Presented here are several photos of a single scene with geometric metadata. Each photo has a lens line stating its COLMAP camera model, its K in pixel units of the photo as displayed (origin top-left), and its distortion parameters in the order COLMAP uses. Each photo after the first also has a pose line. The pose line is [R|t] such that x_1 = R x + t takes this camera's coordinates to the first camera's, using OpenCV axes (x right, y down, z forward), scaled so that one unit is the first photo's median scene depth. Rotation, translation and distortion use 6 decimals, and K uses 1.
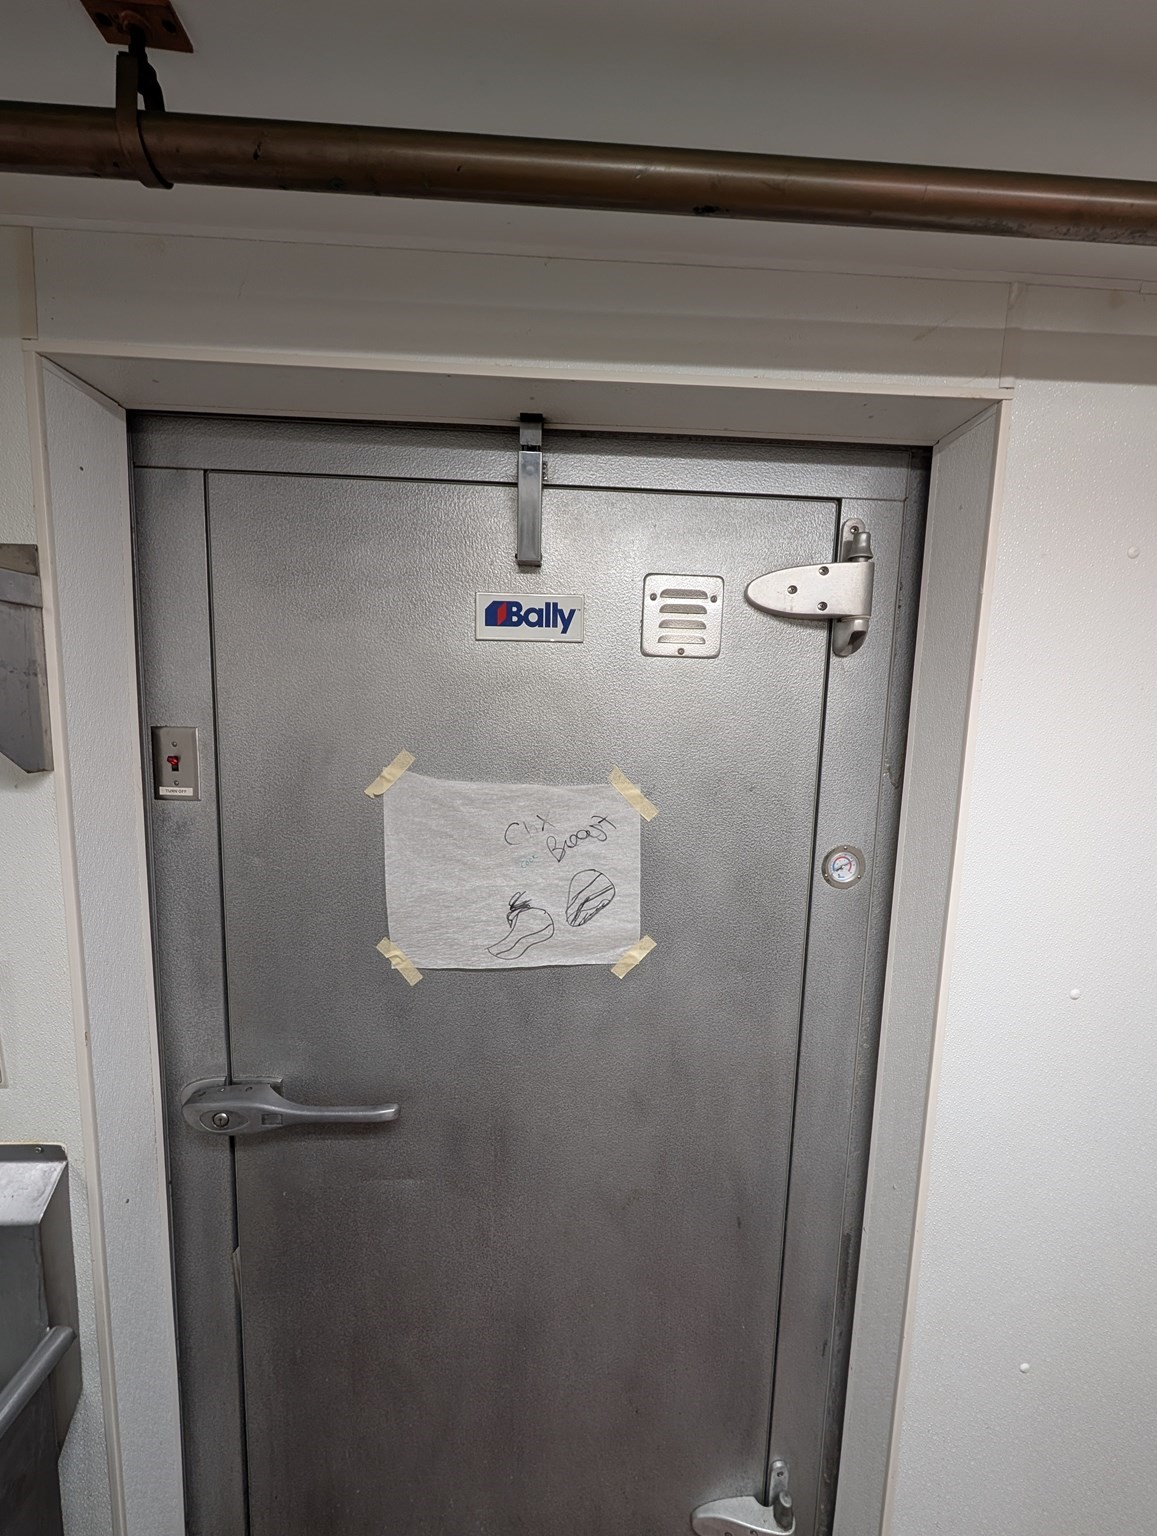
lens RADIAL K [[580.6, 0, 575.9], [0, 580.6, 766.4], [0, 0, 1]] dist [-0.002205, 0.000693]
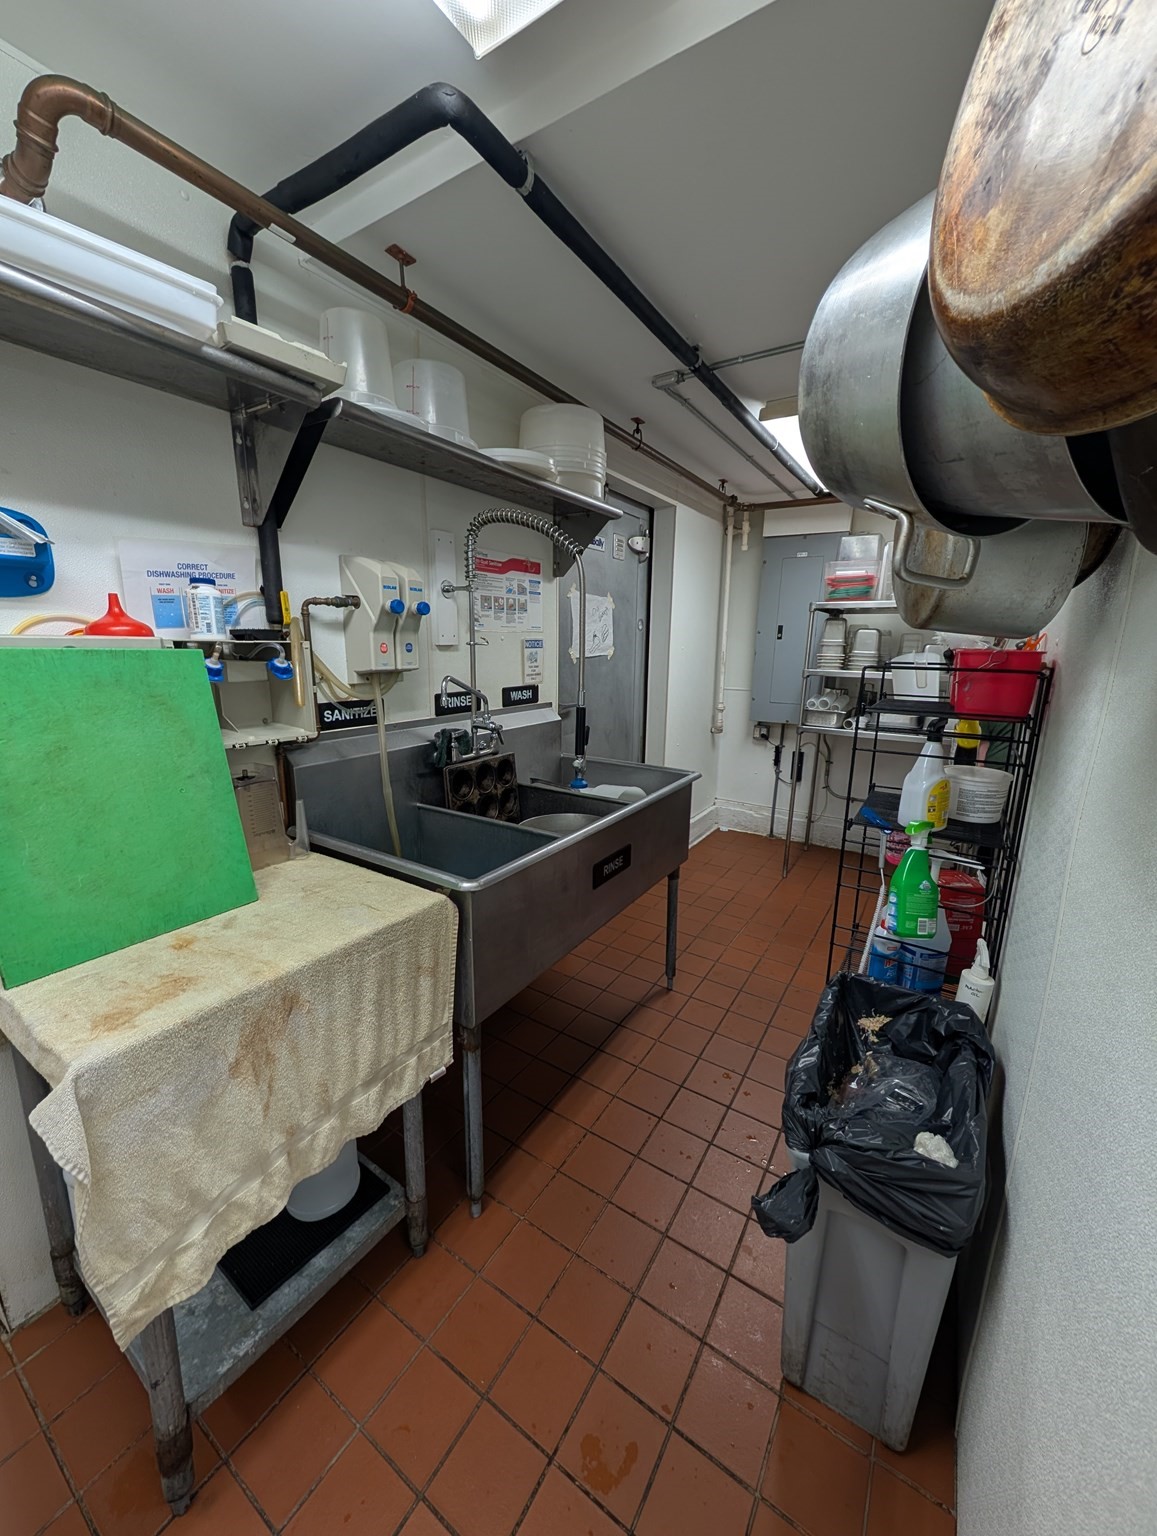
lens RADIAL K [[580.6, 0, 575.9], [0, 580.6, 766.4], [0, 0, 1]] dist [-0.002205, 0.000693]
pose [[0.581866, -0.191100, 0.790514, -2.835856], [0.094509, 0.981305, 0.167658, 0.402695], [-0.807775, -0.022844, 0.589048, -0.823900]]
